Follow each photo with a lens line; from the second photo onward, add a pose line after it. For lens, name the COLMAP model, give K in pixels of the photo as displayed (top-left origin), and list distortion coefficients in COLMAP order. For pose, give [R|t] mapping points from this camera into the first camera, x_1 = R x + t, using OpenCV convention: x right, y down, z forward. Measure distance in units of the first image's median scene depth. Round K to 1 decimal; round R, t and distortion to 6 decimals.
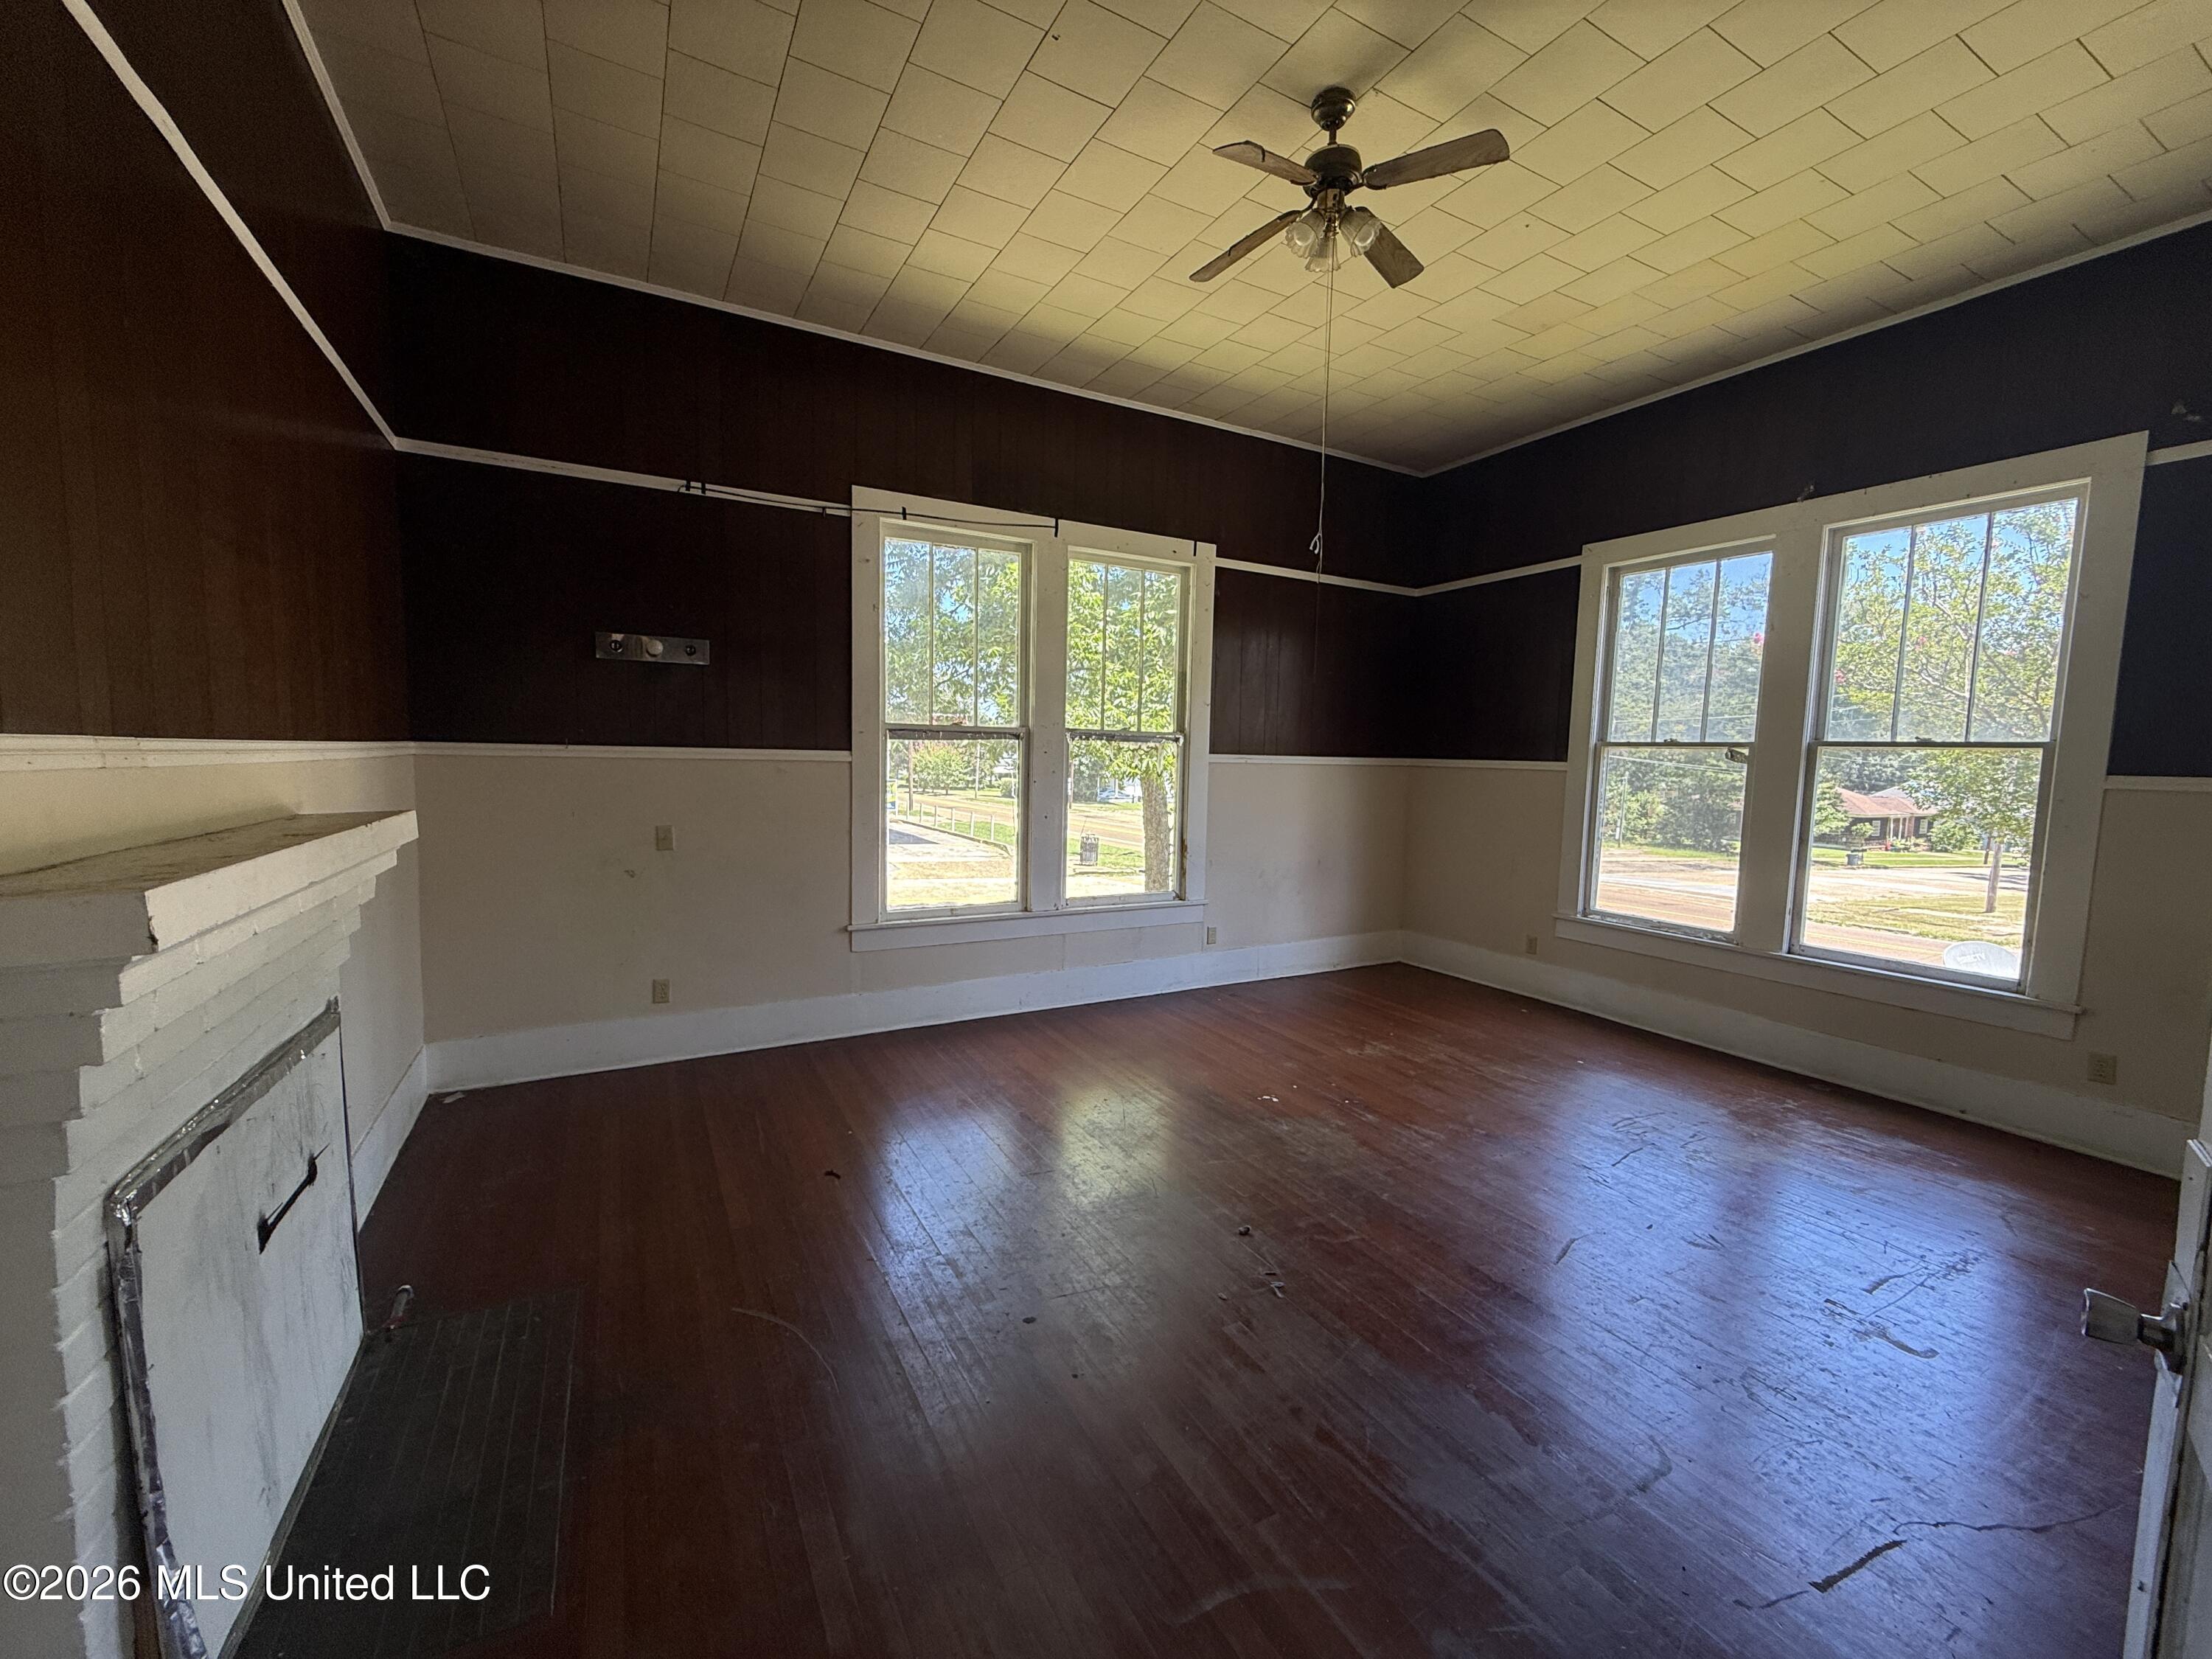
lens RADIAL K [[880.8, 0, 1100.7], [0, 880.8, 830.9], [0, 0, 1]] dist [0.000865, 0.000087]
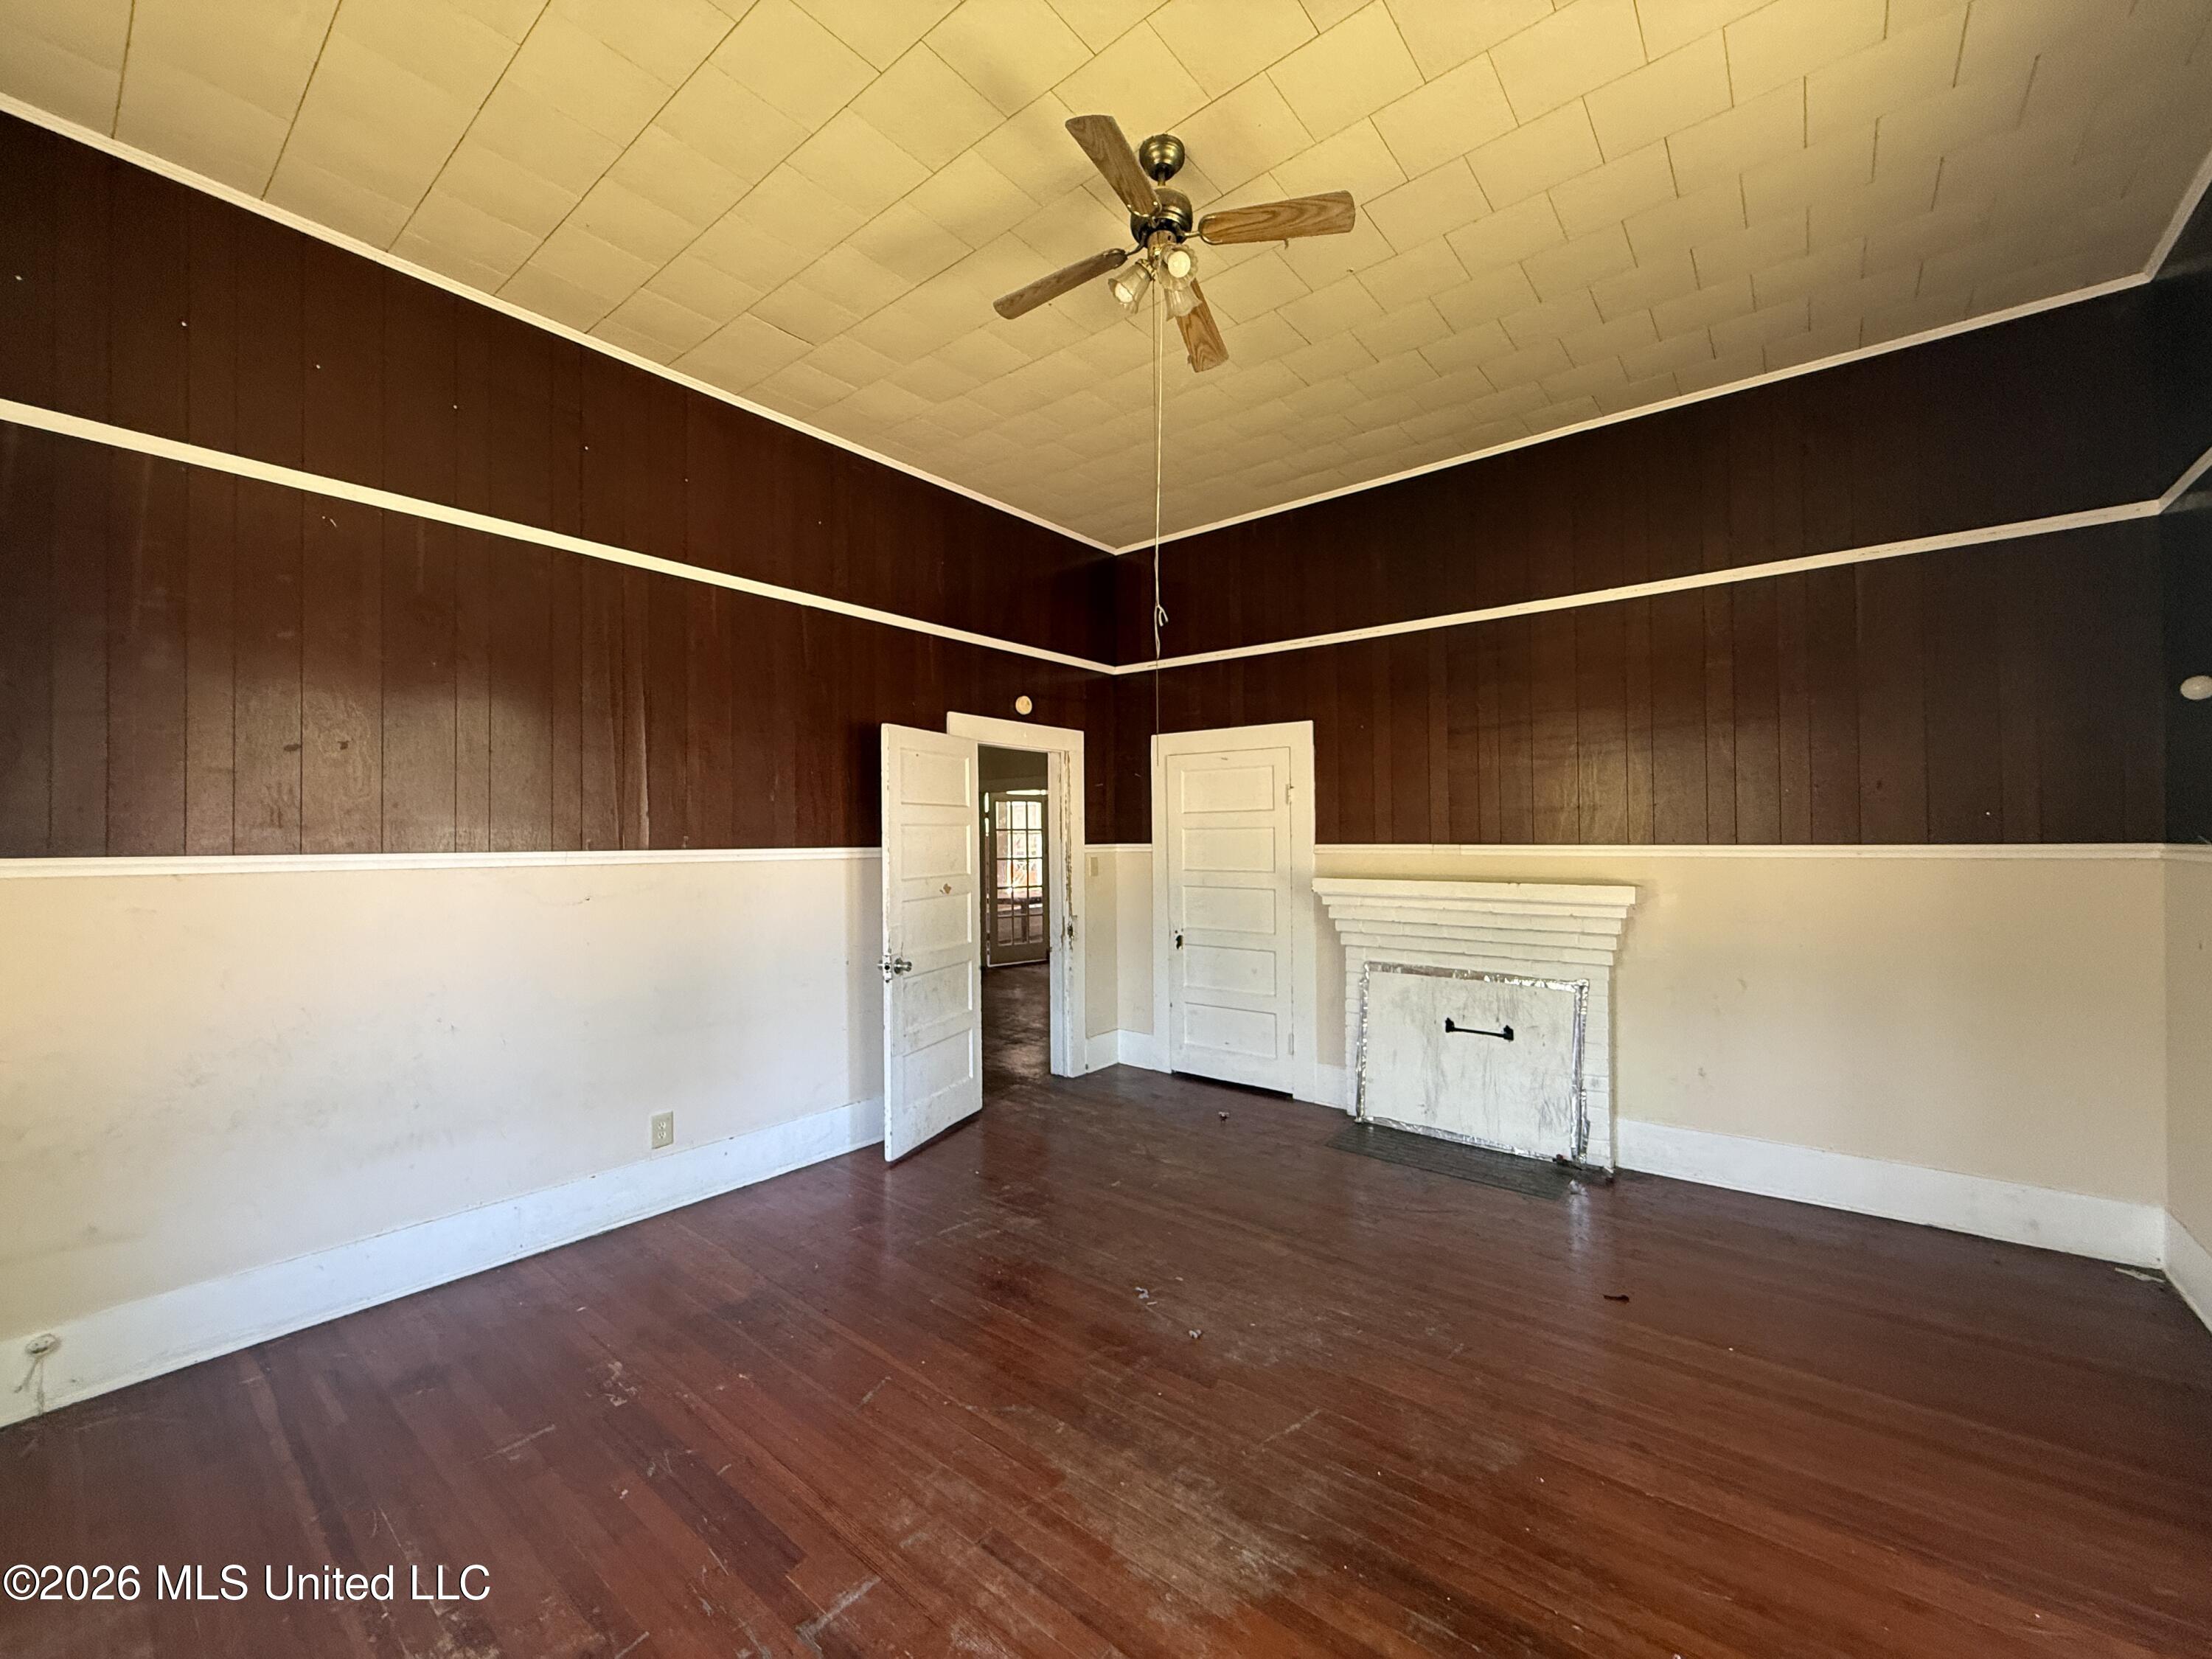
lens RADIAL K [[880.8, 0, 1100.7], [0, 880.8, 830.9], [0, 0, 1]] dist [0.000865, 0.000087]
pose [[-0.927413, -0.019535, -0.373528, 0.549558], [-0.045016, 0.997206, 0.059614, -0.132821], [0.371320, 0.072102, -0.925701, 1.580019]]
